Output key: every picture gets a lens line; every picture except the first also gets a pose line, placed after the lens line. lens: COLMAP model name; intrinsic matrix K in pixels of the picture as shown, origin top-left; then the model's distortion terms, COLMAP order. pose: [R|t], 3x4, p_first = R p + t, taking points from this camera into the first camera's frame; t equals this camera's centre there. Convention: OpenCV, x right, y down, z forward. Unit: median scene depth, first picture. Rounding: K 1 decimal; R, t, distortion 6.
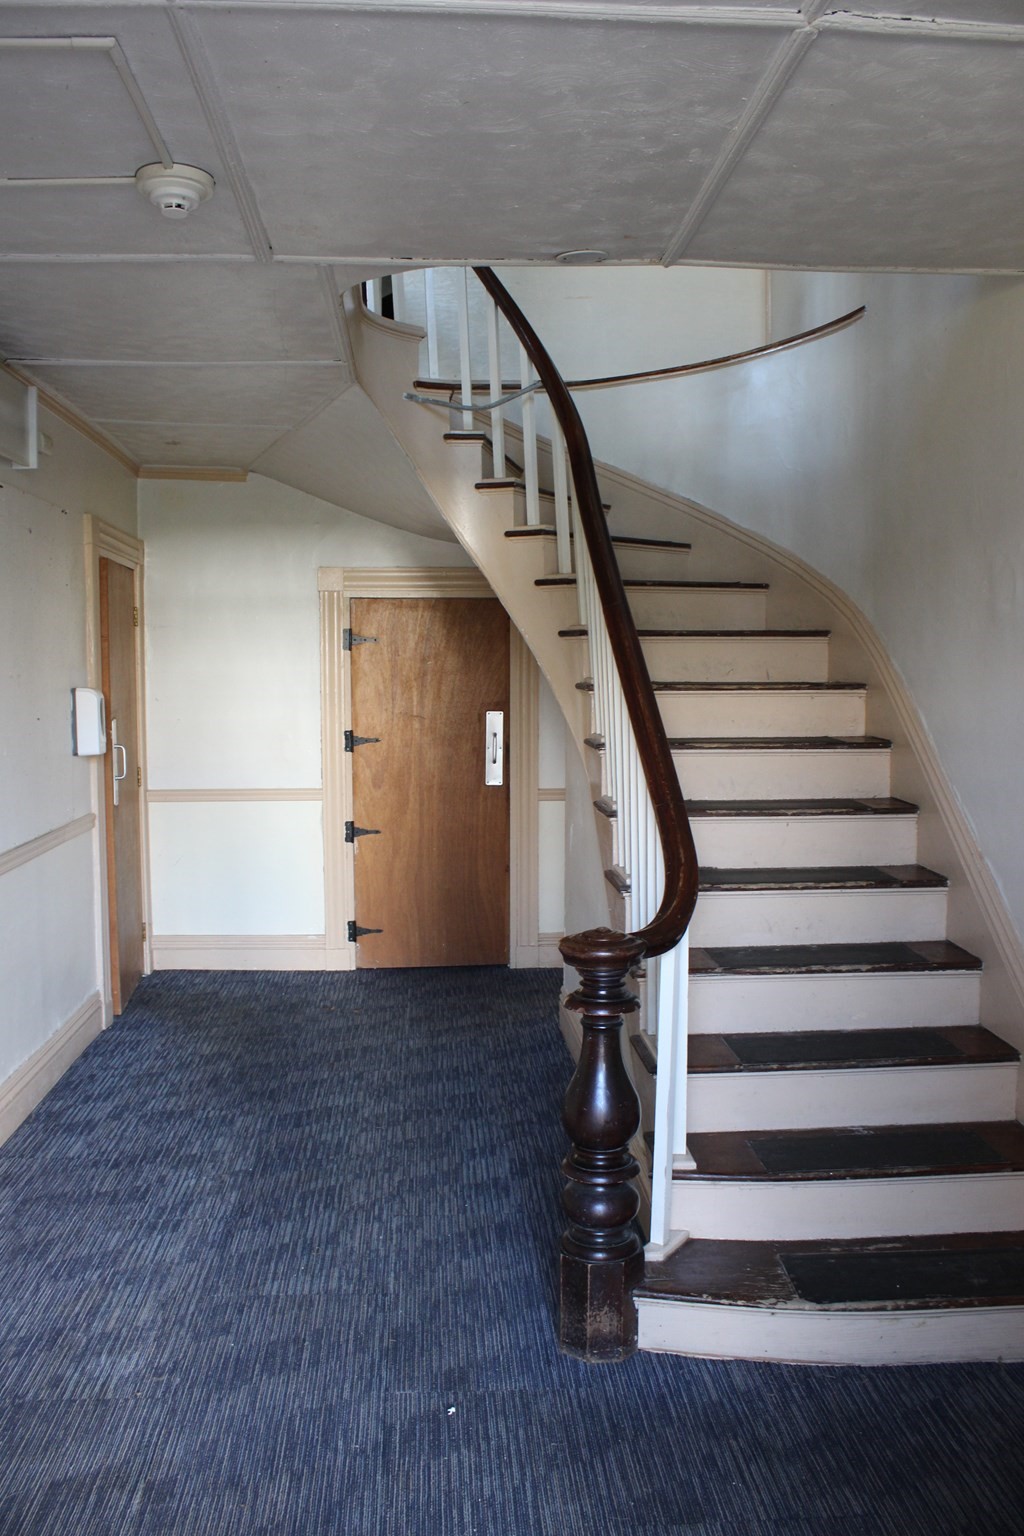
lens RADIAL K [[1309.0, 0, 512.0], [0, 1309.0, 768.0], [0, 0, 1]] dist [-0.157524, 0.143797]
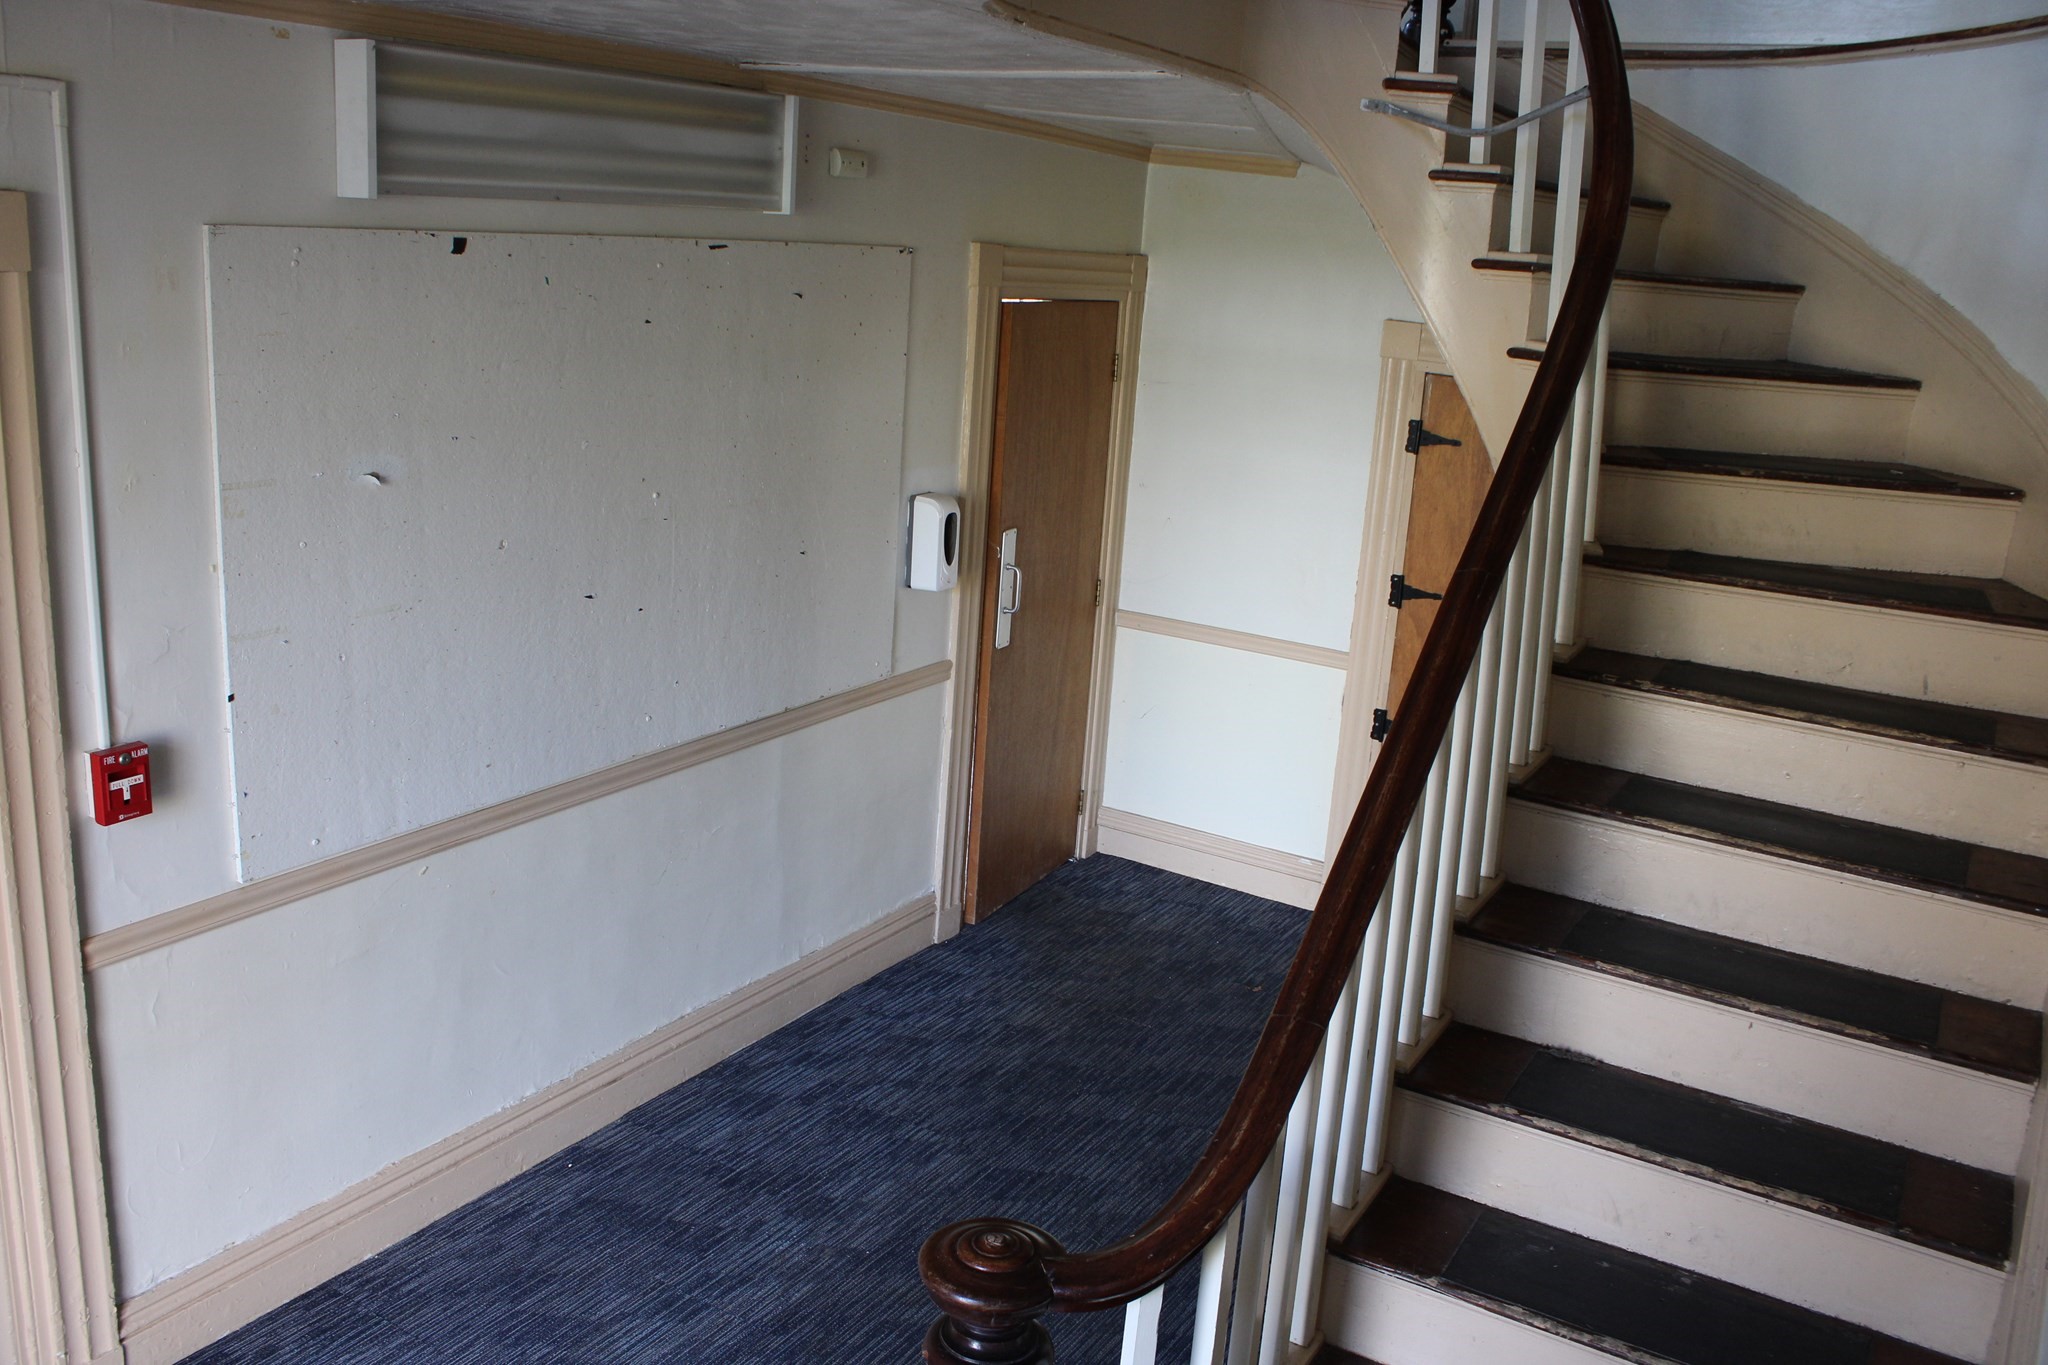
lens RADIAL K [[1745.3, 0, 1008.8], [0, 1745.3, 685.8], [0, 0, 1]] dist [-0.157524, 0.143797]
pose [[0.815721, 0.202269, -0.541928, 0.244205], [-0.115200, 0.974910, 0.190474, -0.145609], [0.566858, -0.092943, 0.818556, 0.219152]]
